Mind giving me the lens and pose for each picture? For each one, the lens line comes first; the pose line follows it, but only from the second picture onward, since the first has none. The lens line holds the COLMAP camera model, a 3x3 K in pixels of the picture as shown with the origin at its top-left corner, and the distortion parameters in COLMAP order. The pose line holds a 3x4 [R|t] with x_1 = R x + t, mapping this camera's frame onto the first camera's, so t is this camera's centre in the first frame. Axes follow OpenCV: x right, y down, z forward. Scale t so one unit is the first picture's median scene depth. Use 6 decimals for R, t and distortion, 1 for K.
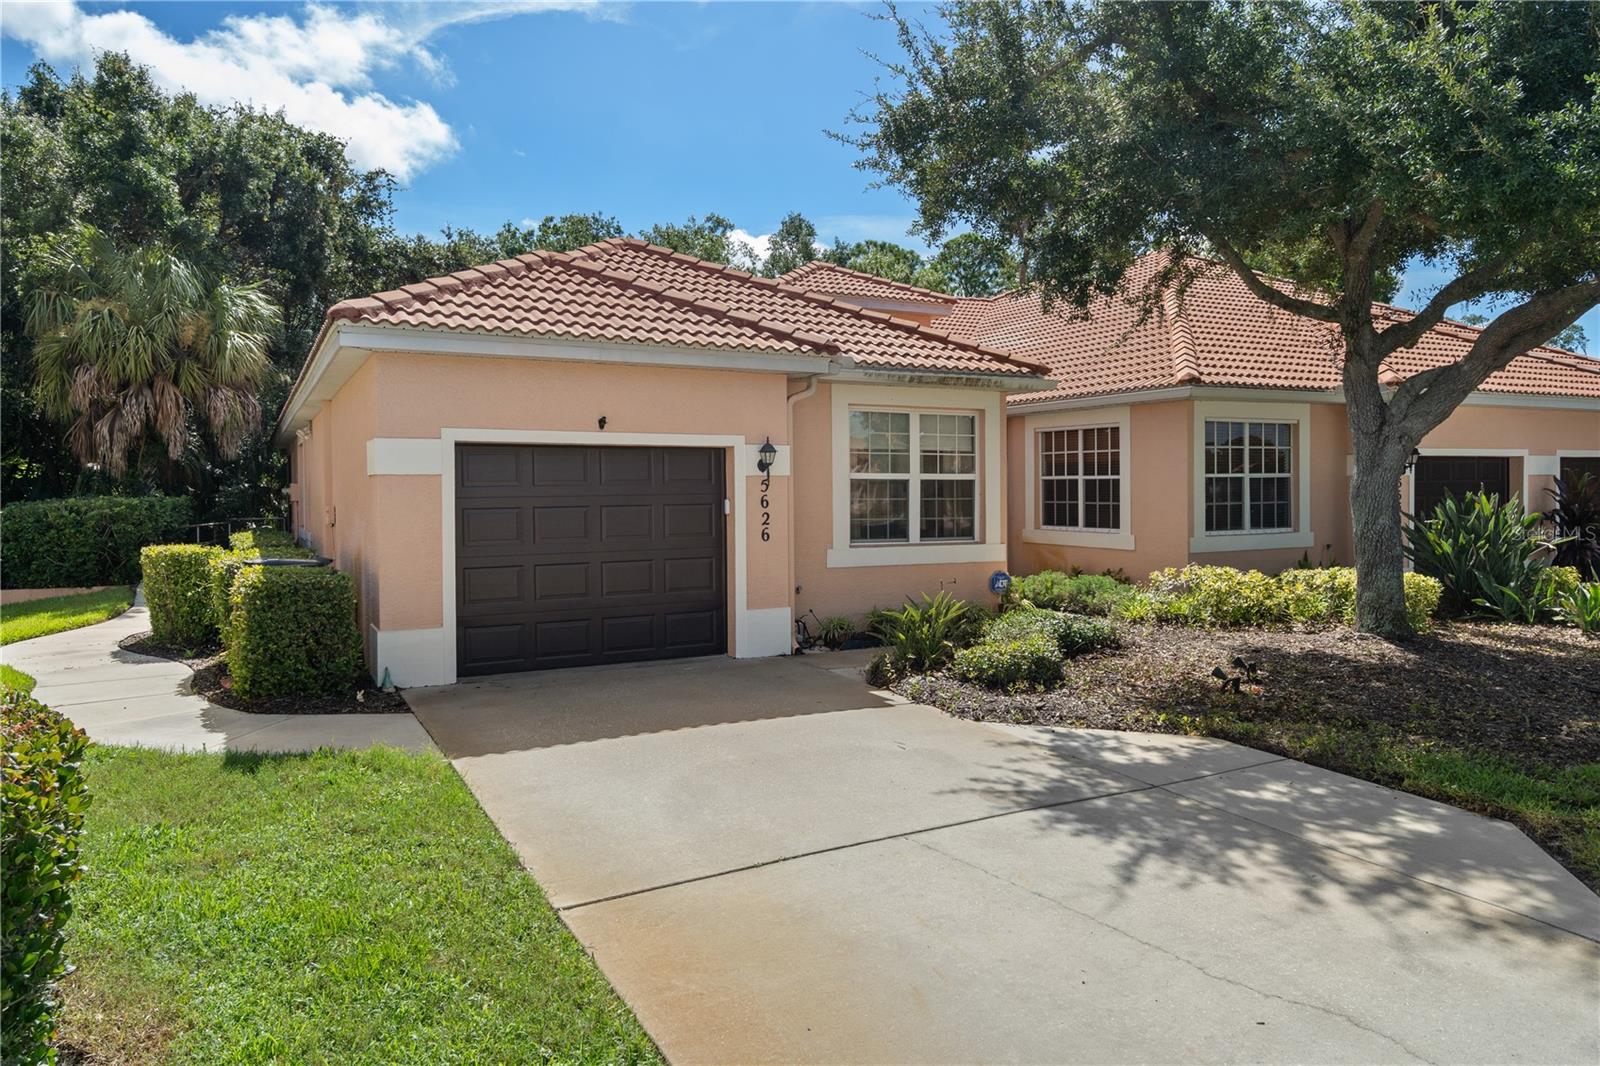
lens RADIAL K [[1042.4, 0, 794.7], [0, 1042.4, 537.7], [0, 0, 1]] dist [0.008971, -0.004475]
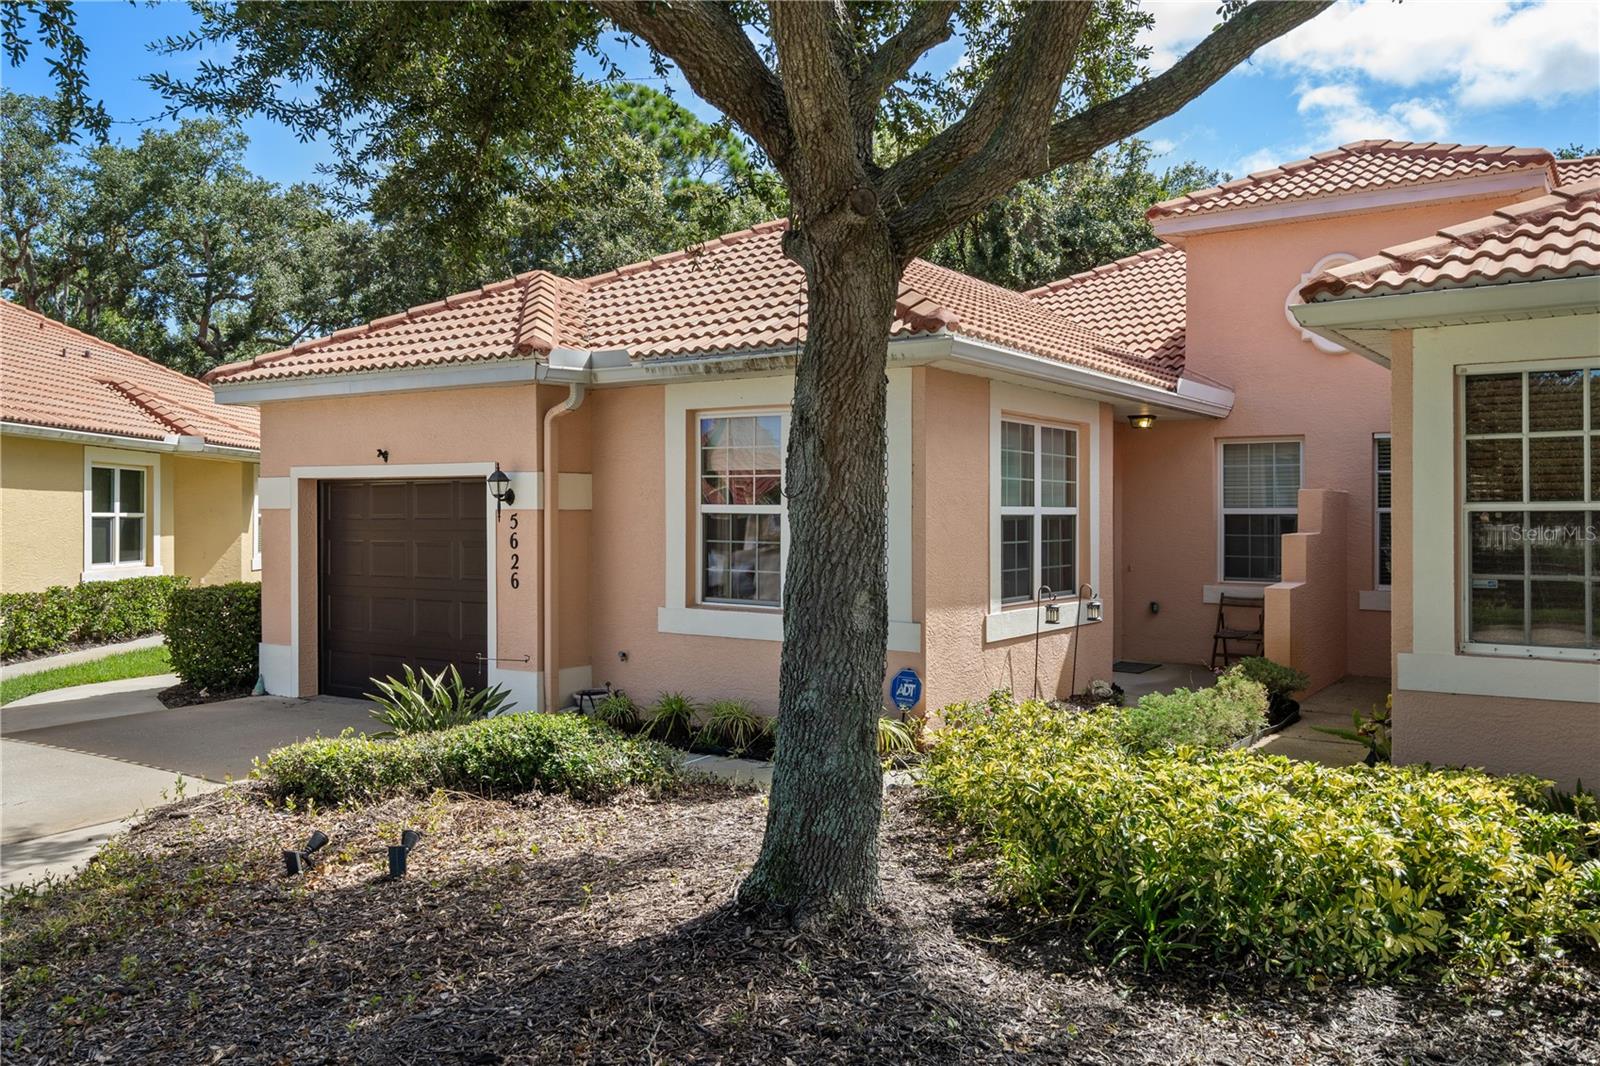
lens RADIAL K [[1251.4, 0, 821.5], [0, 1251.4, 515.7], [0, 0, 1]] dist [0.012012, 0.001359]
pose [[0.480906, 0.010293, -0.876712, 1.093948], [-0.044096, 0.998950, -0.012460, -0.060155], [0.875662, 0.044652, 0.480855, 0.840940]]
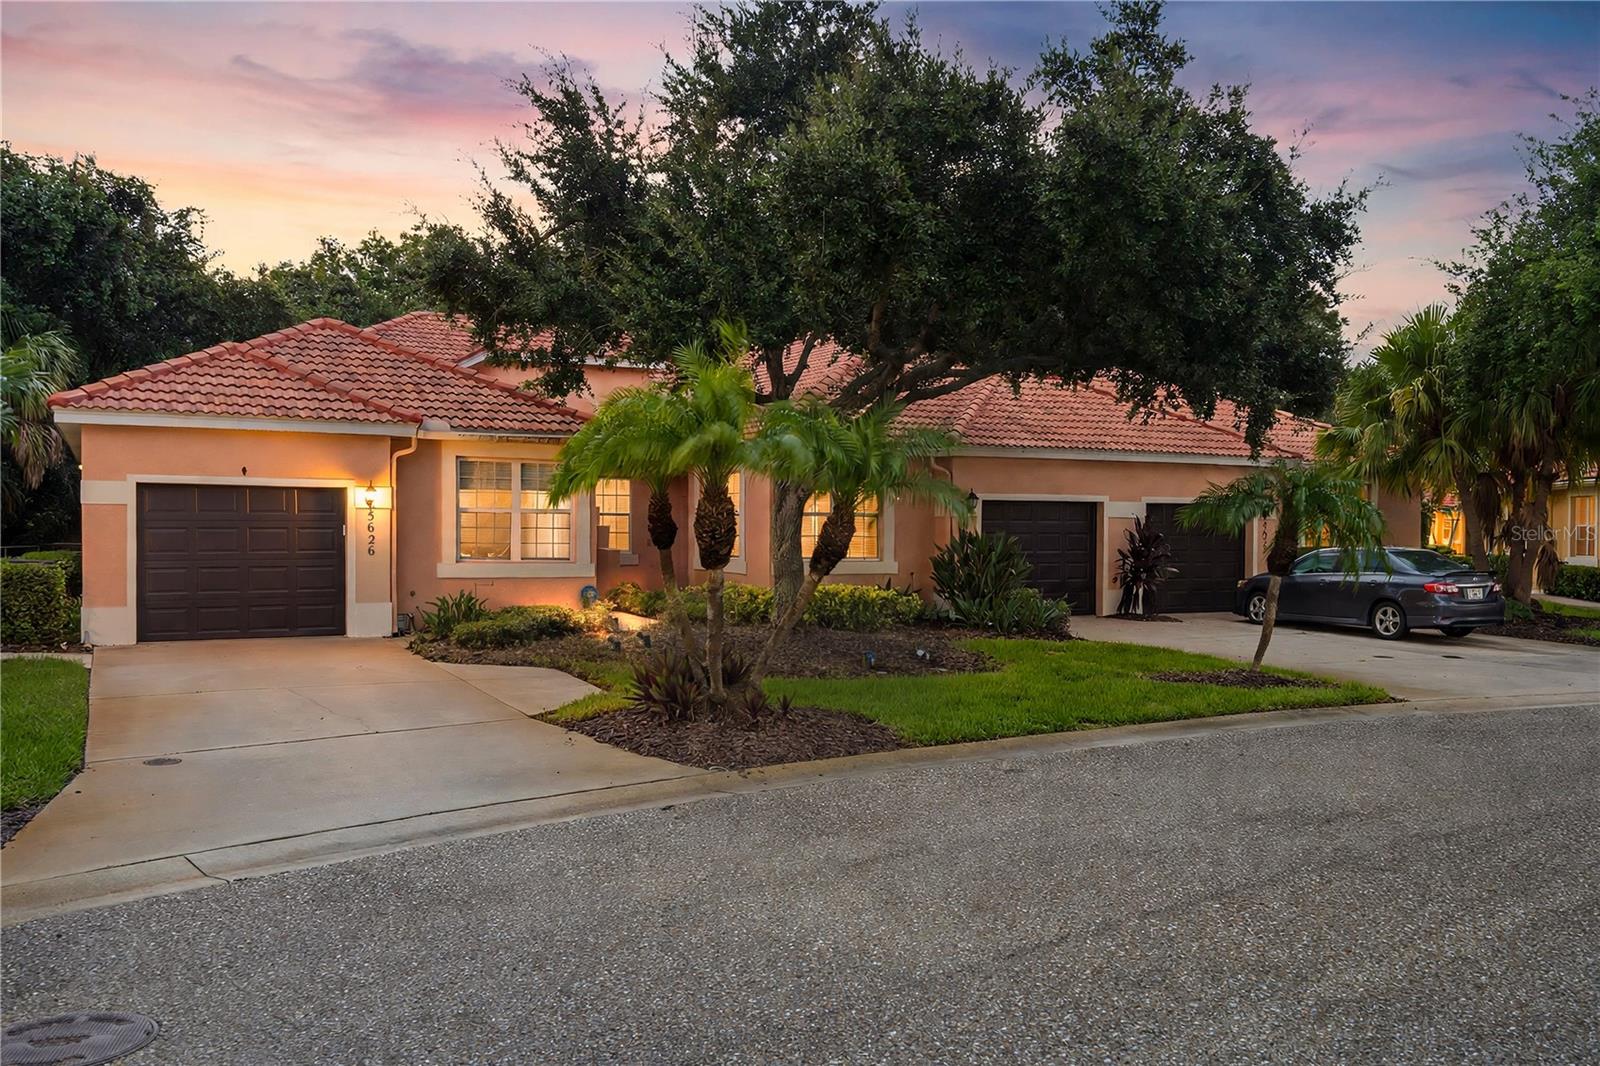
lens RADIAL K [[1301.1, 0, 751.2], [0, 1301.1, 561.8], [0, 0, 1]] dist [0.018267, 0.003421]
pose [[0.999694, 0.014673, -0.019890, 0.593704], [-0.015149, 0.999598, -0.023974, 0.053404], [0.019531, 0.024268, 0.999515, -0.852189]]
